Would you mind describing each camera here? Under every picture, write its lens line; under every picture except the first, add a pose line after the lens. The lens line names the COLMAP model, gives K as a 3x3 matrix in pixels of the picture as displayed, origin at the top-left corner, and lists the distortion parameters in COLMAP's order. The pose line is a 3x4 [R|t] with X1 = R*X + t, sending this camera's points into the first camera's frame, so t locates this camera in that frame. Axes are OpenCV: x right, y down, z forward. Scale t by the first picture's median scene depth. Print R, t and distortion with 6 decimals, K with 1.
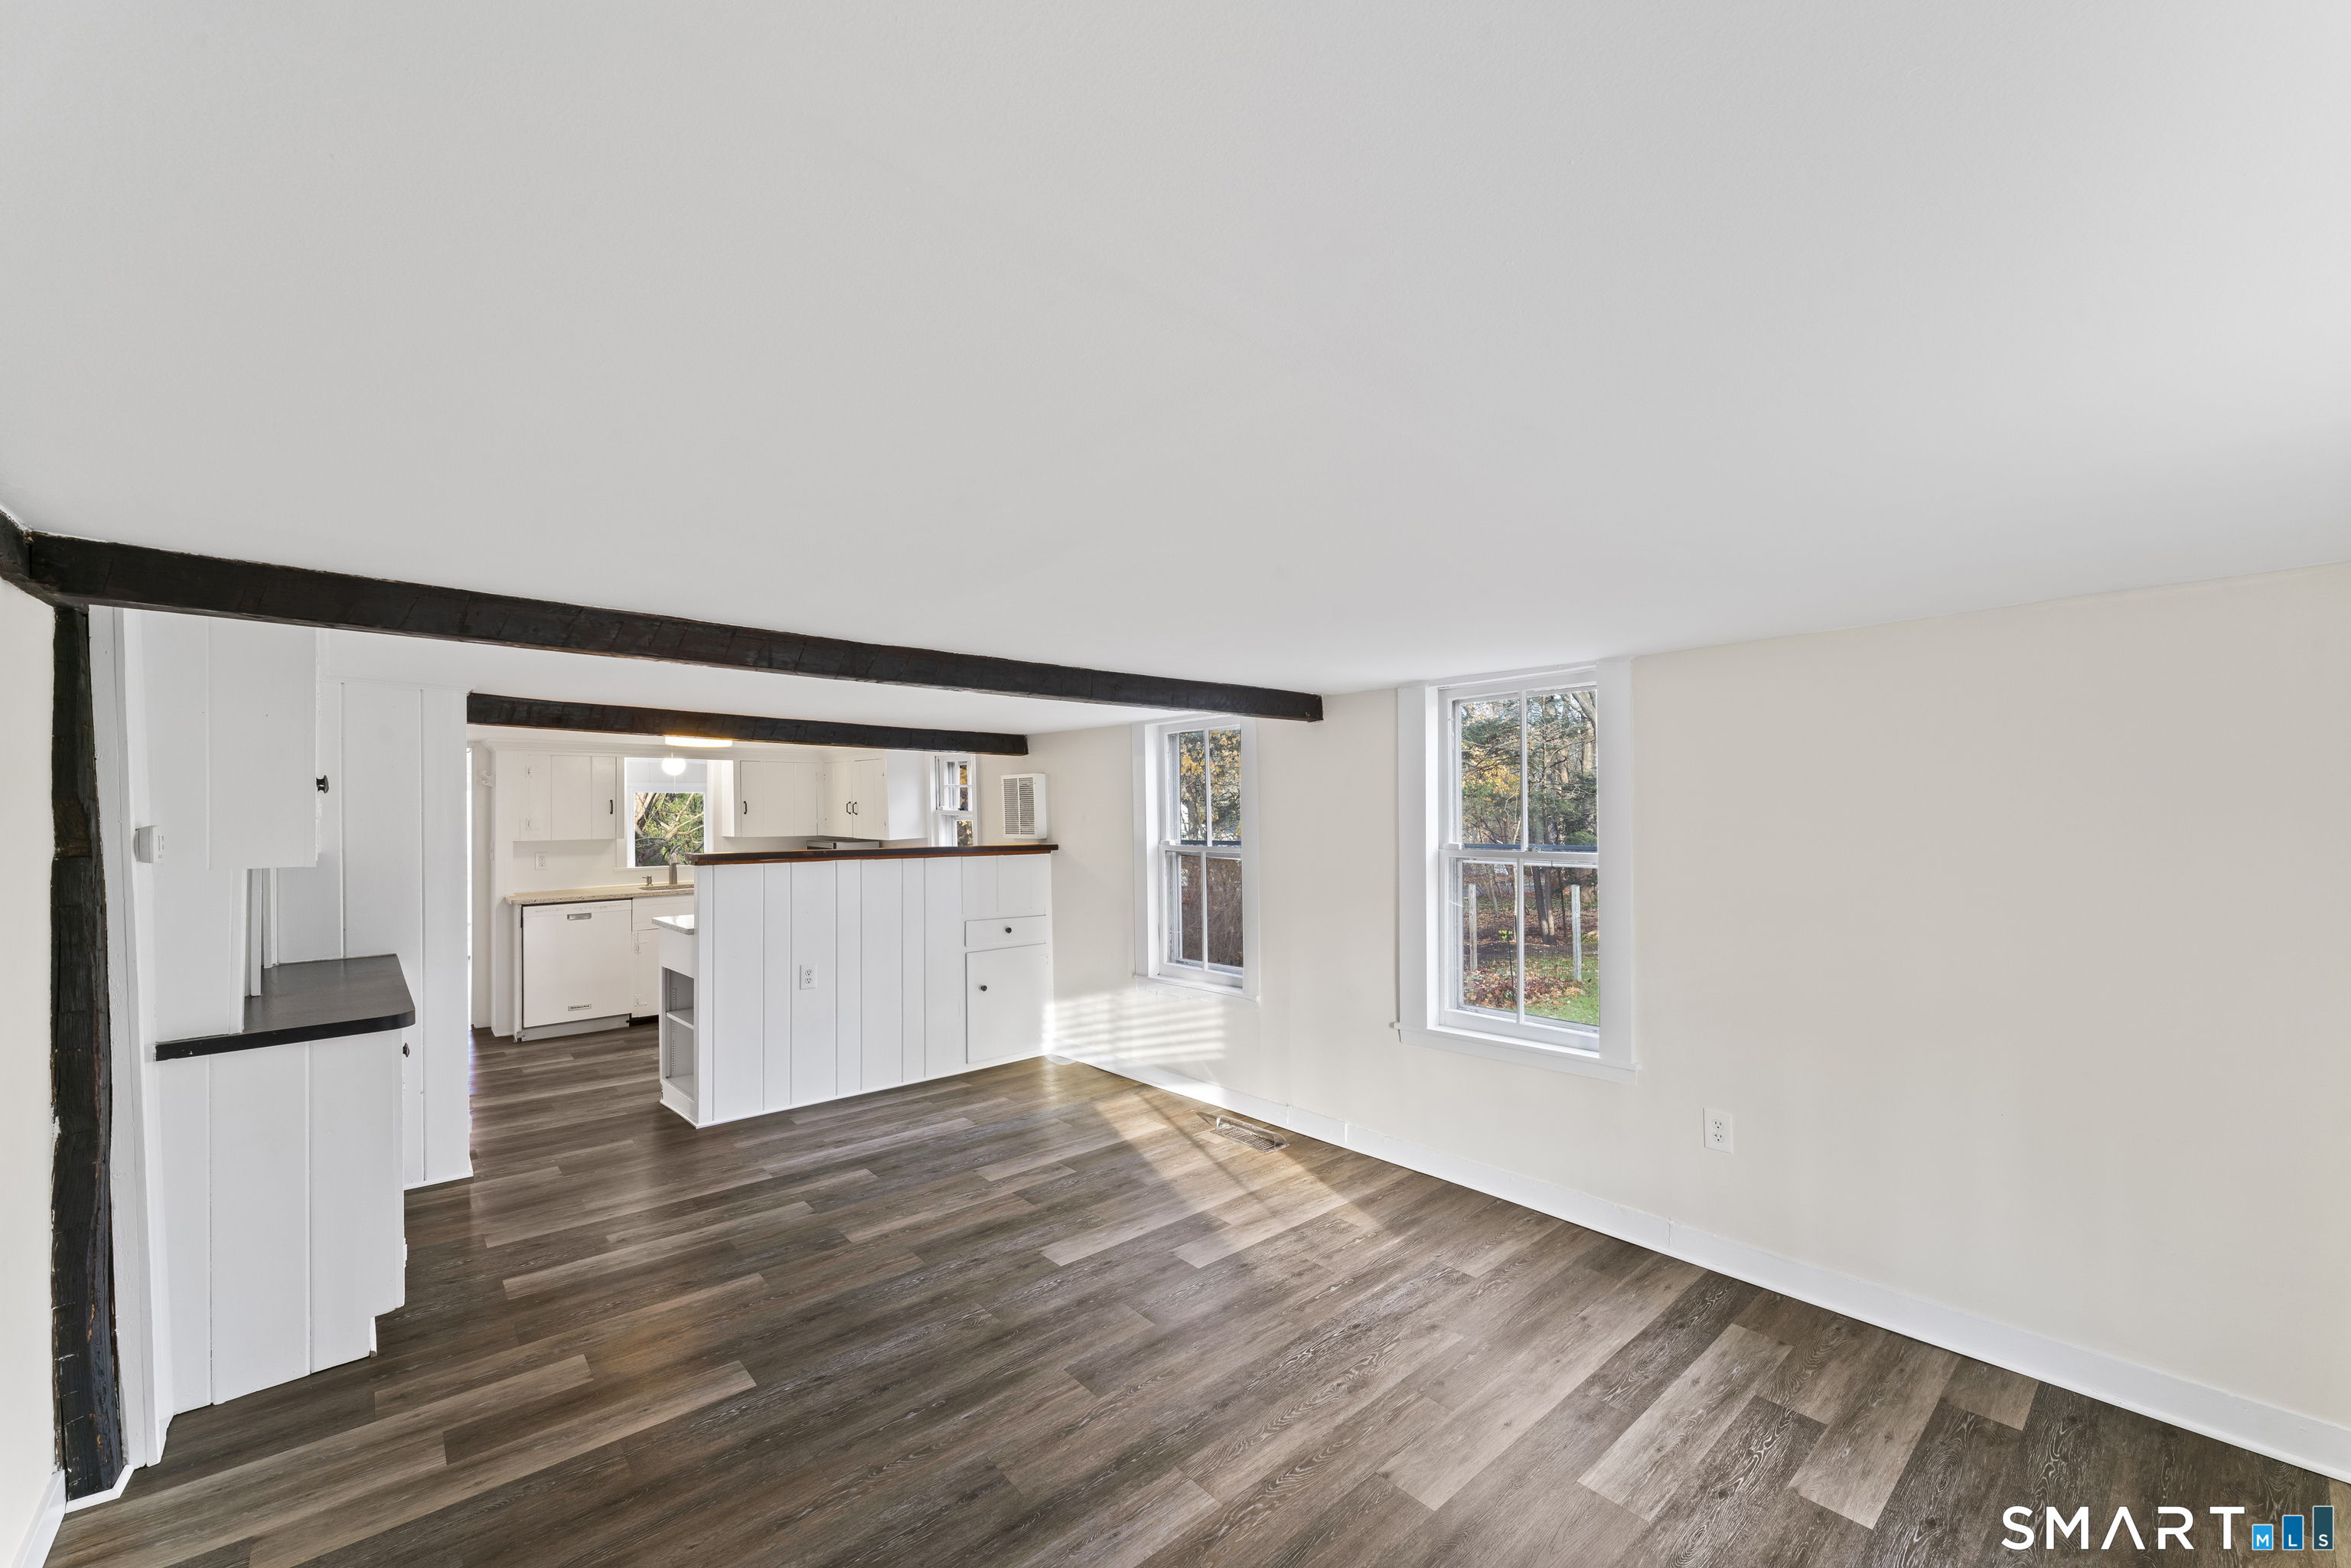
lens RADIAL K [[936.7, 0, 1179.1], [0, 936.7, 774.8], [0, 0, 1]] dist [0.000473, 0.000207]
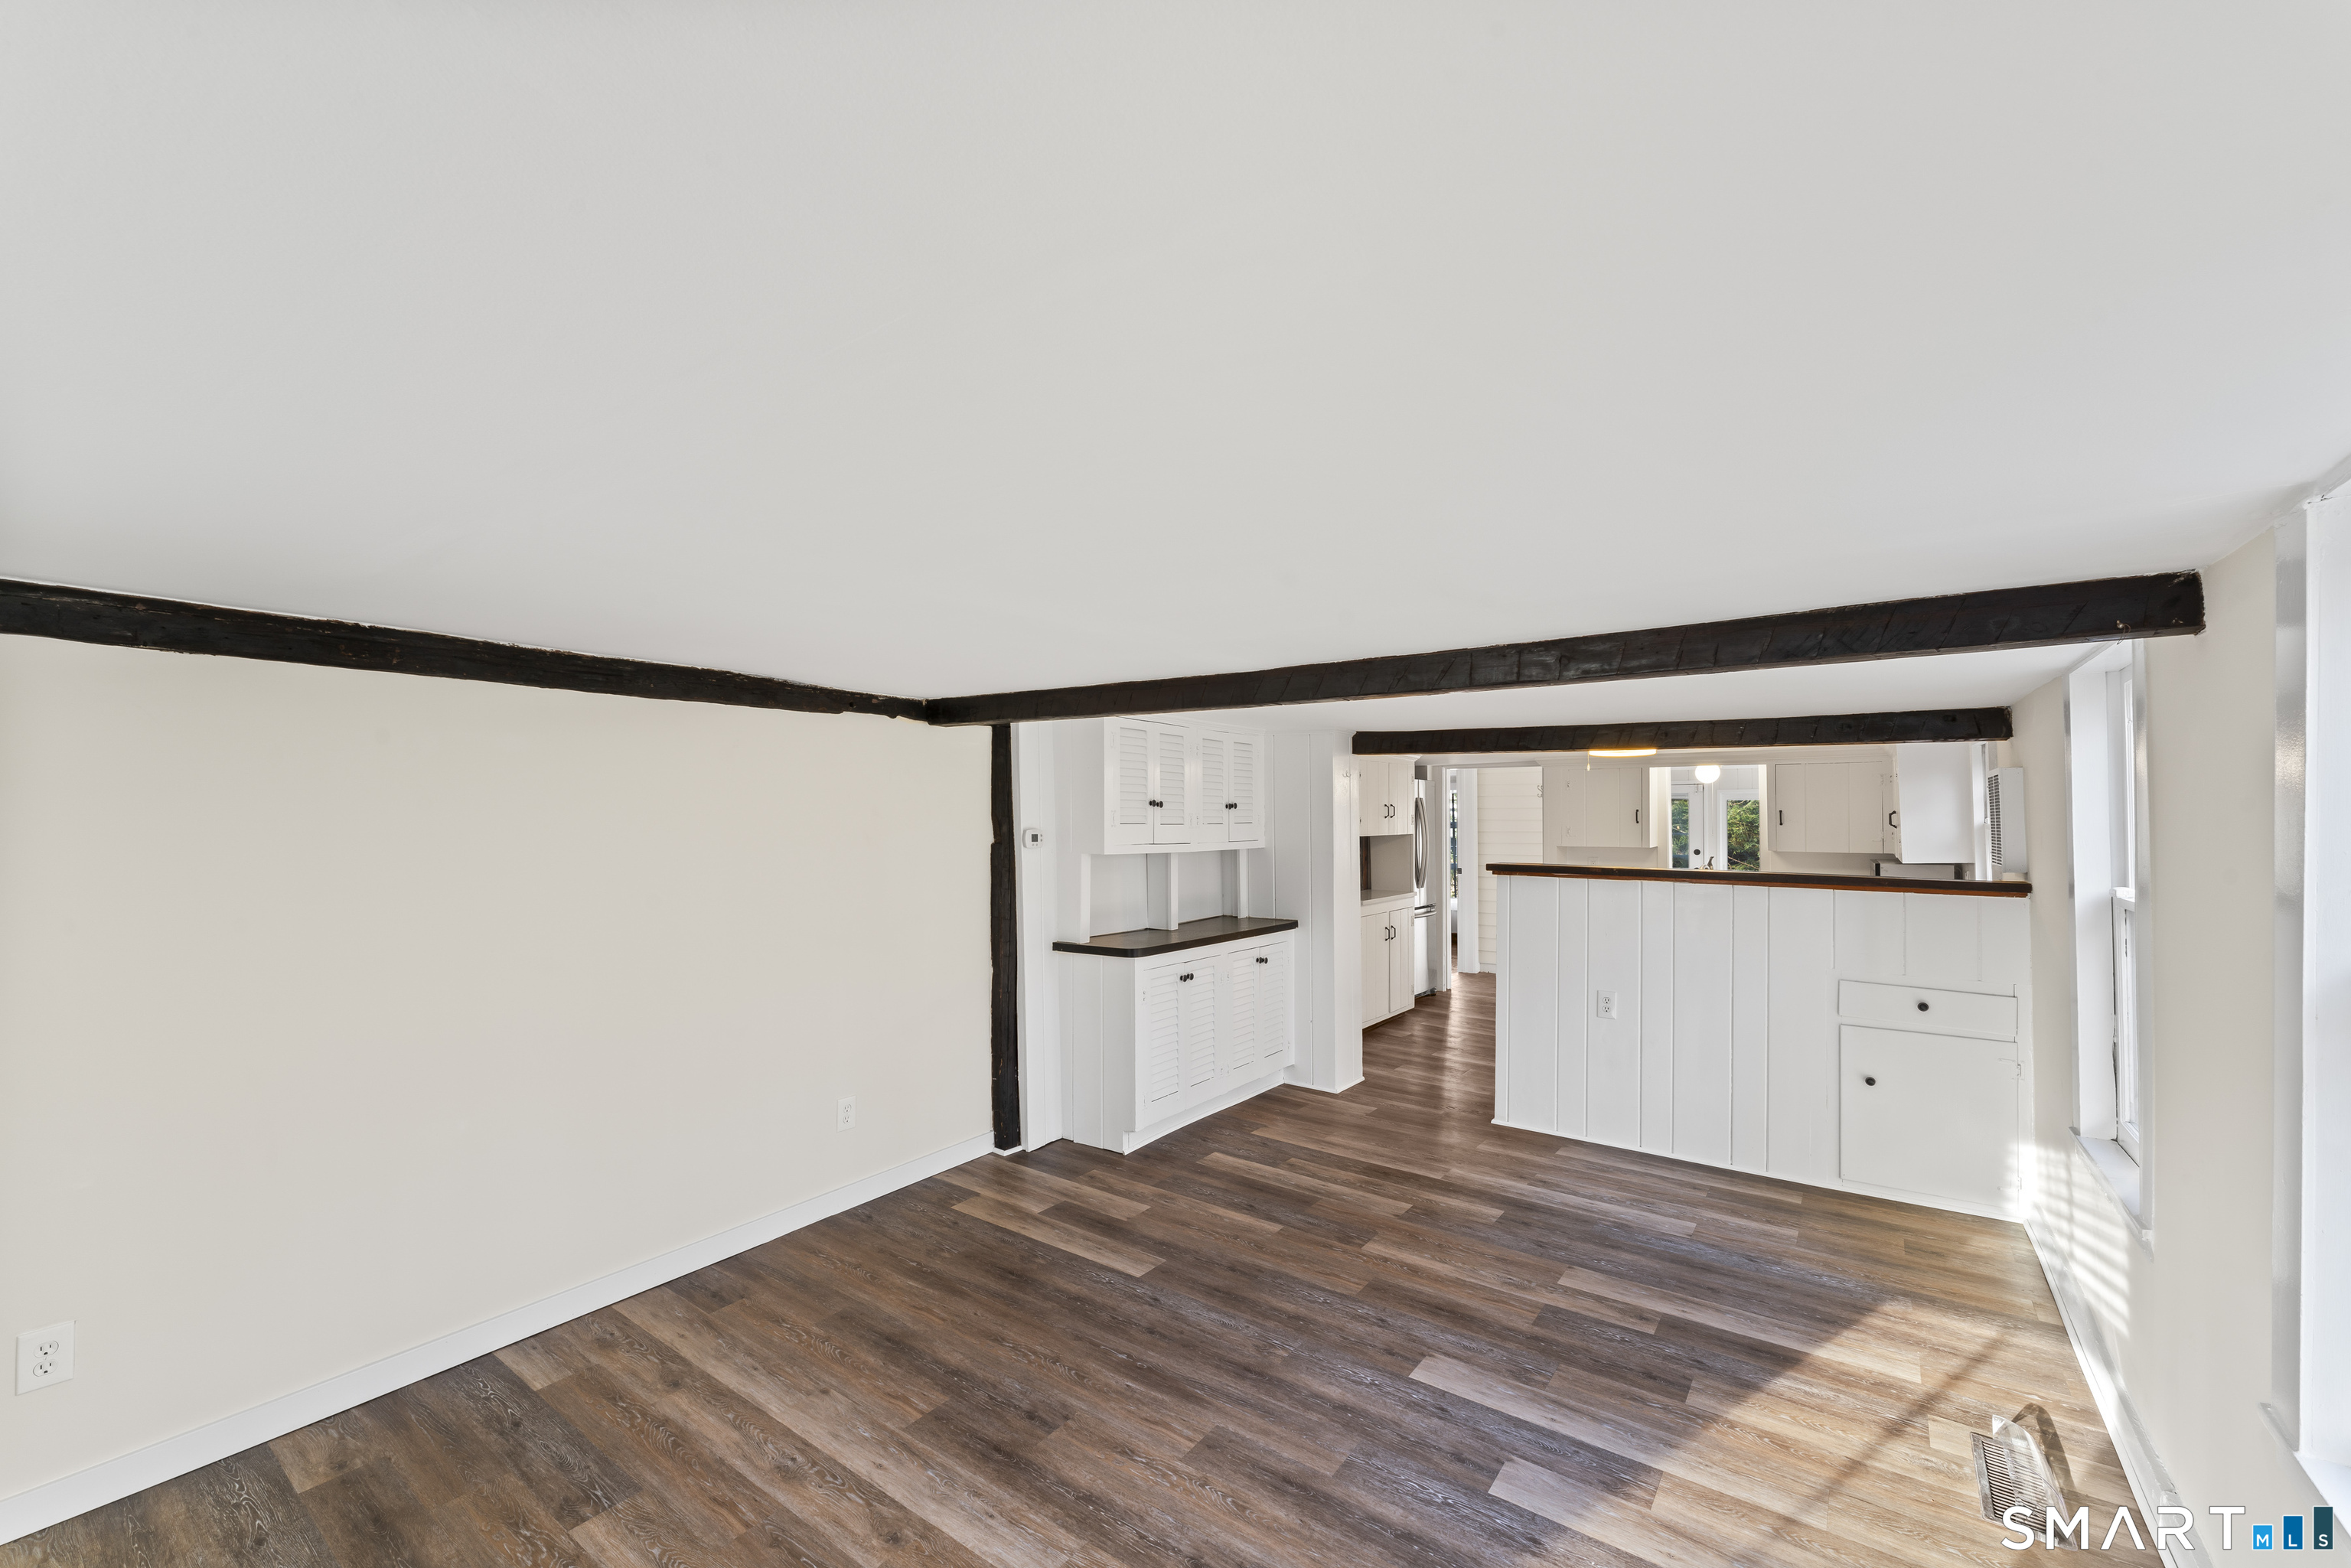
lens RADIAL K [[943.8, 0, 1183.2], [0, 943.8, 809.9], [0, 0, 1]] dist [0.003020, 0.000051]
pose [[0.222284, -0.000744, -0.974982, 0.541636], [0.032841, 0.999438, 0.006725, 0.007884], [0.974429, -0.033514, 0.222183, 0.531192]]
